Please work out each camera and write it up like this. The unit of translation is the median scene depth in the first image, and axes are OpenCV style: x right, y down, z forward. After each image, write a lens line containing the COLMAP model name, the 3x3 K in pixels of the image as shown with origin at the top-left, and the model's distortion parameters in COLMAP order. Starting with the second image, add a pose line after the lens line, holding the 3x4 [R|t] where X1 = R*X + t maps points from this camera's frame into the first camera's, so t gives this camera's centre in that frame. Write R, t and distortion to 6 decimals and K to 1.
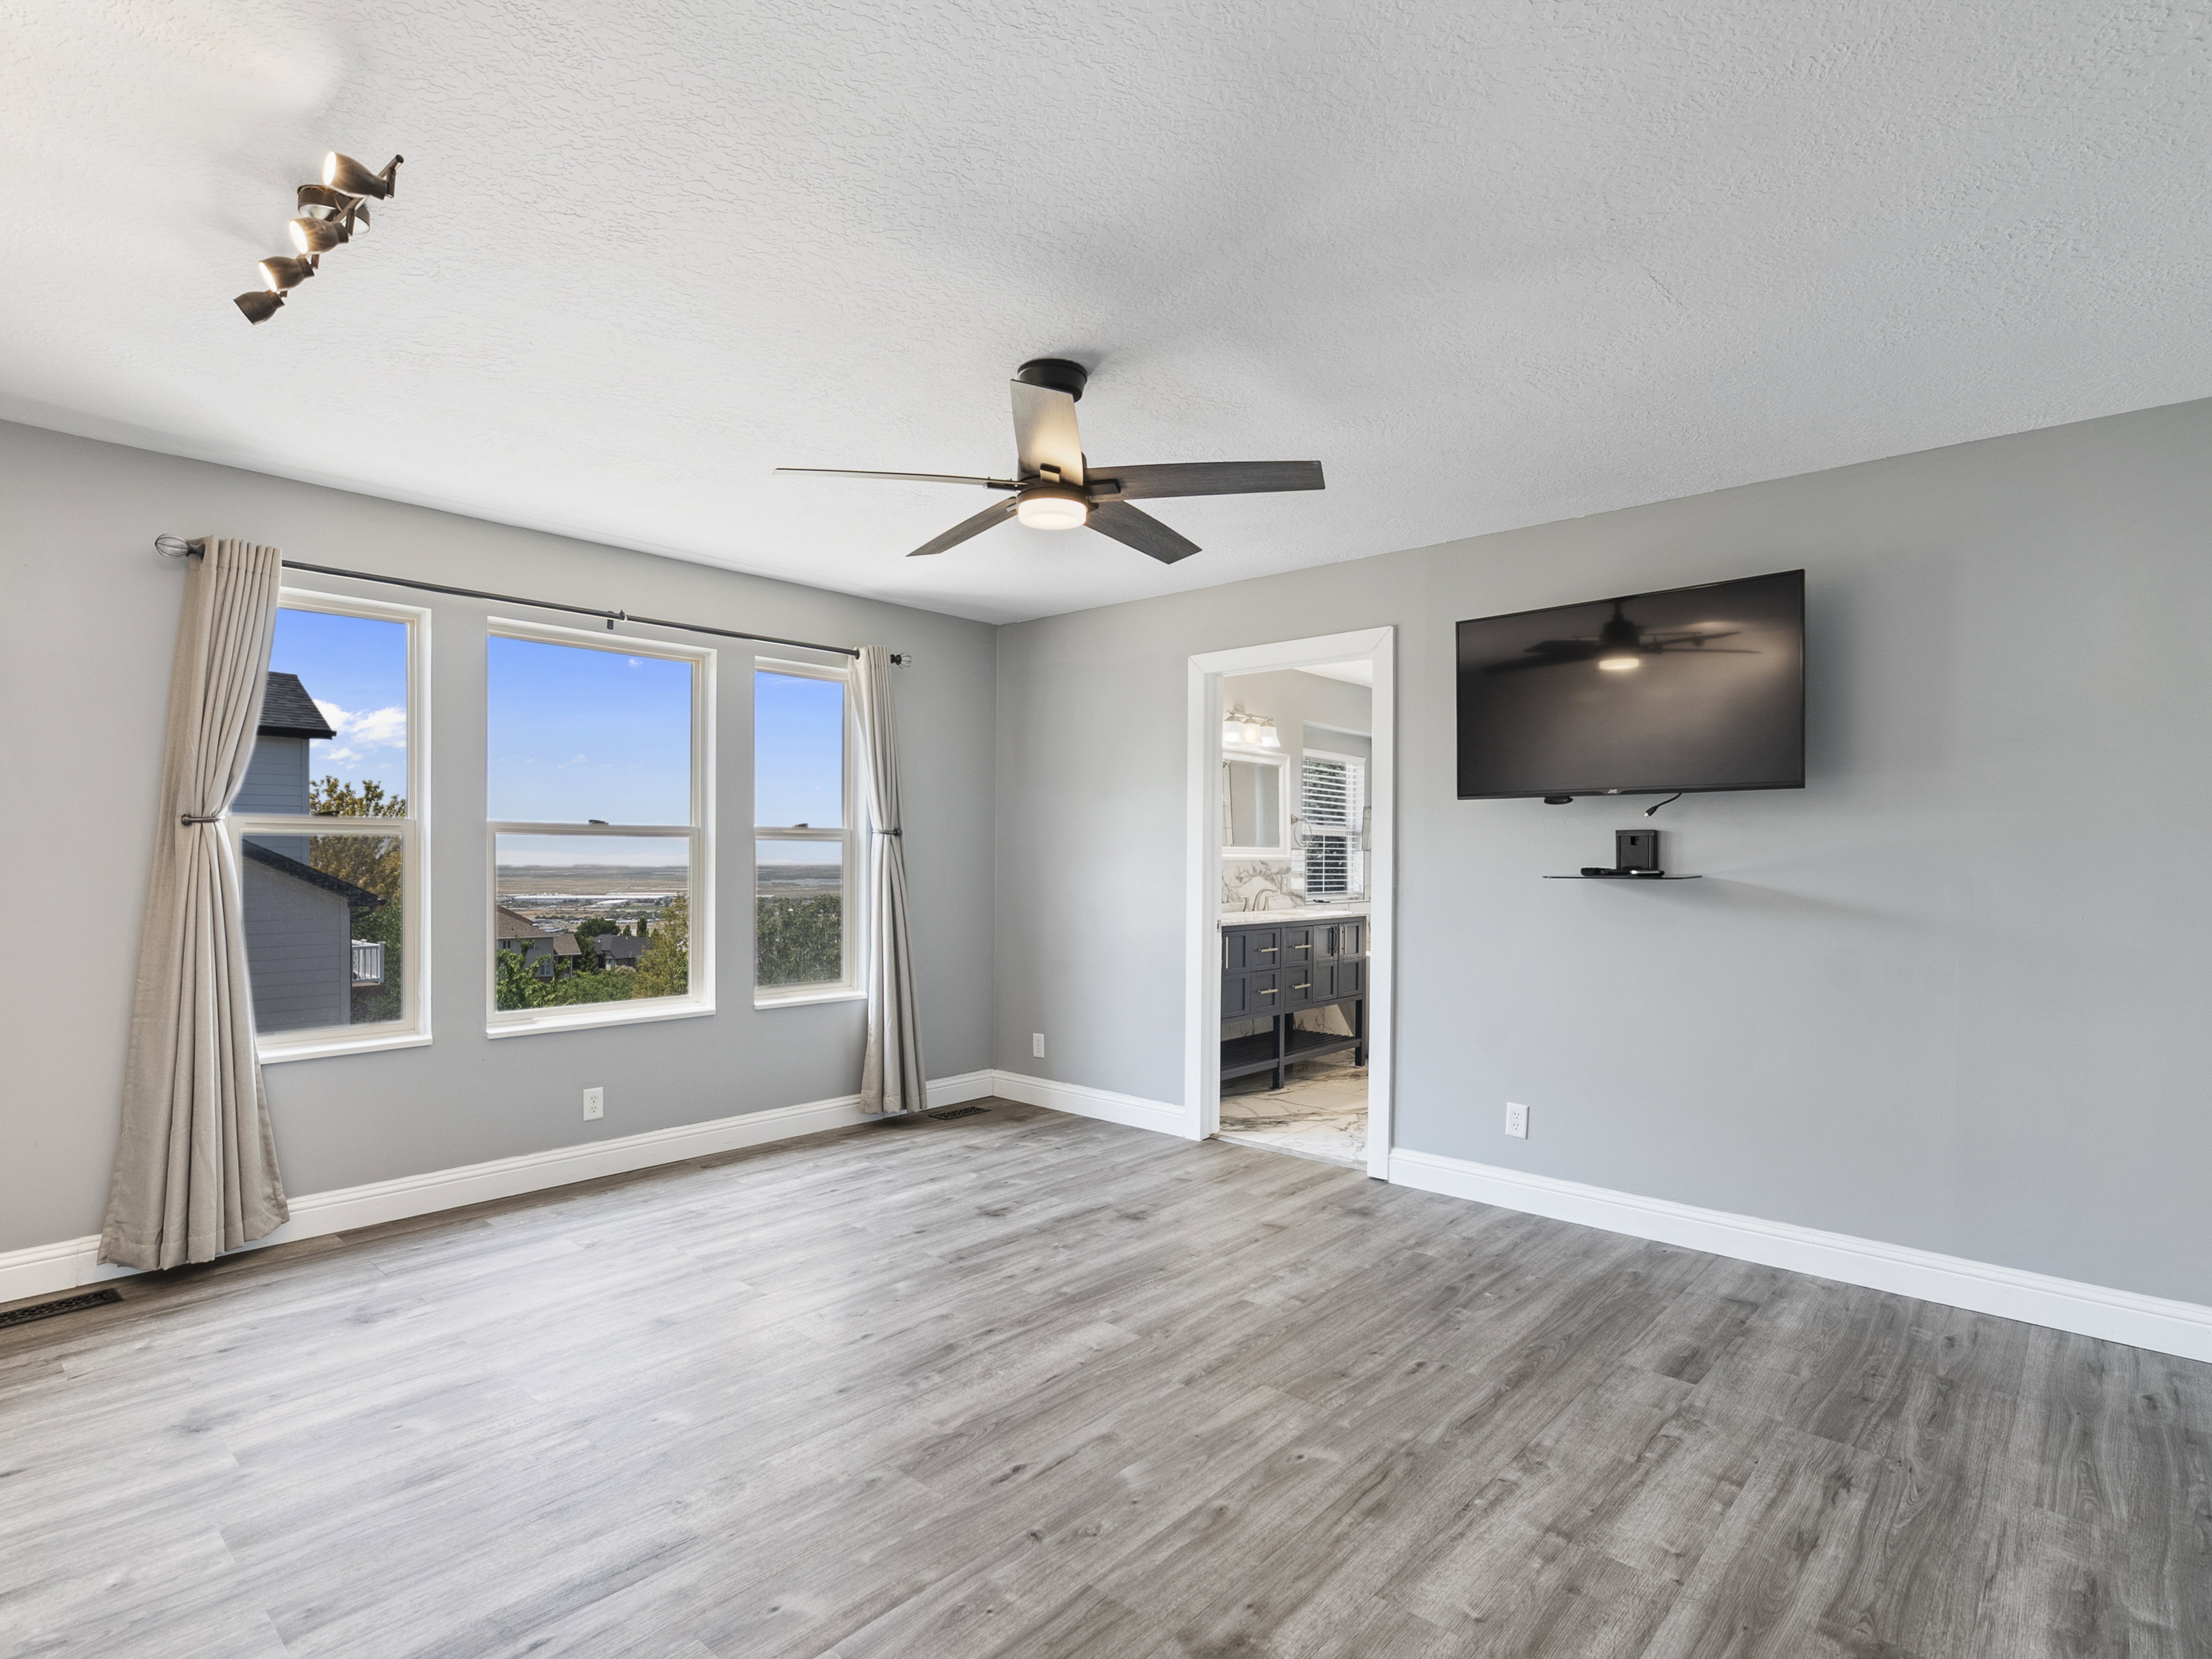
lens RADIAL K [[1124.0, 0, 1108.7], [0, 1124.0, 845.3], [0, 0, 1]] dist [-0.000347, 0.002810]
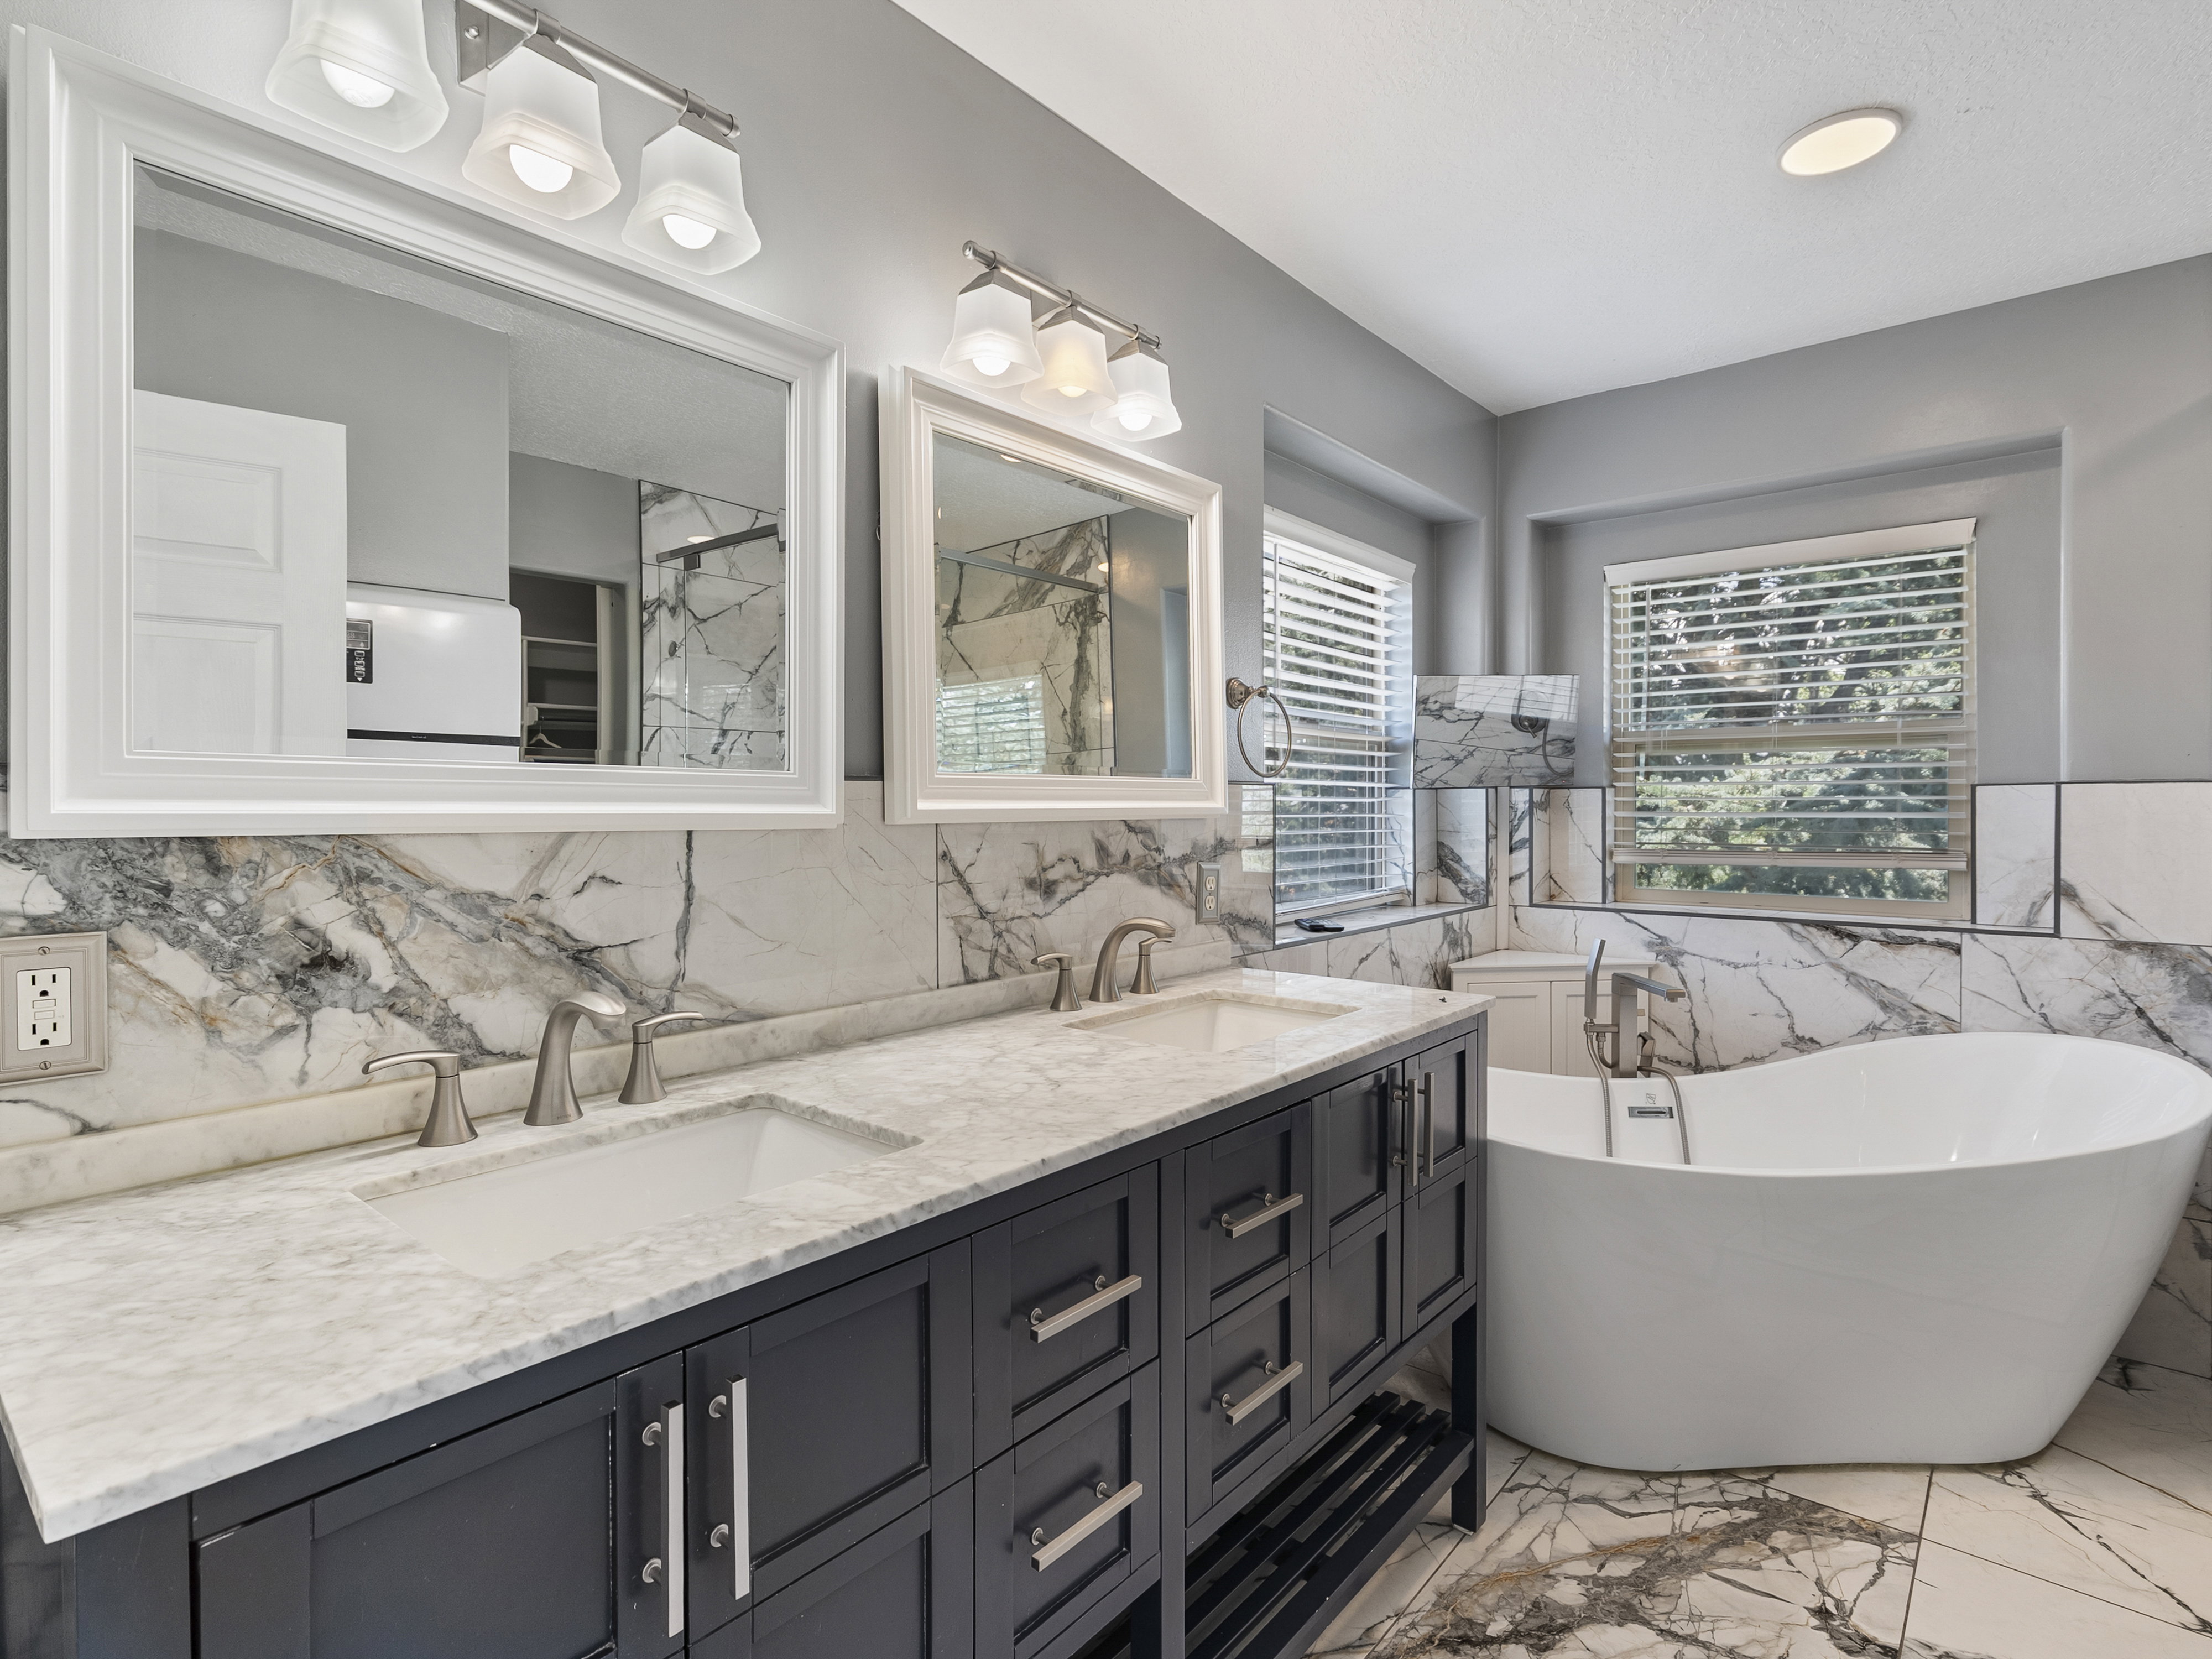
lens RADIAL K [[1124.0, 0, 1103.8], [0, 1124.0, 815.7], [0, 0, 1]] dist [-0.000347, 0.002810]
pose [[0.999523, -0.014529, 0.027246, 0.120259], [0.014155, 0.999804, 0.013851, 0.007800], [-0.027442, -0.013459, 0.999533, 0.693204]]
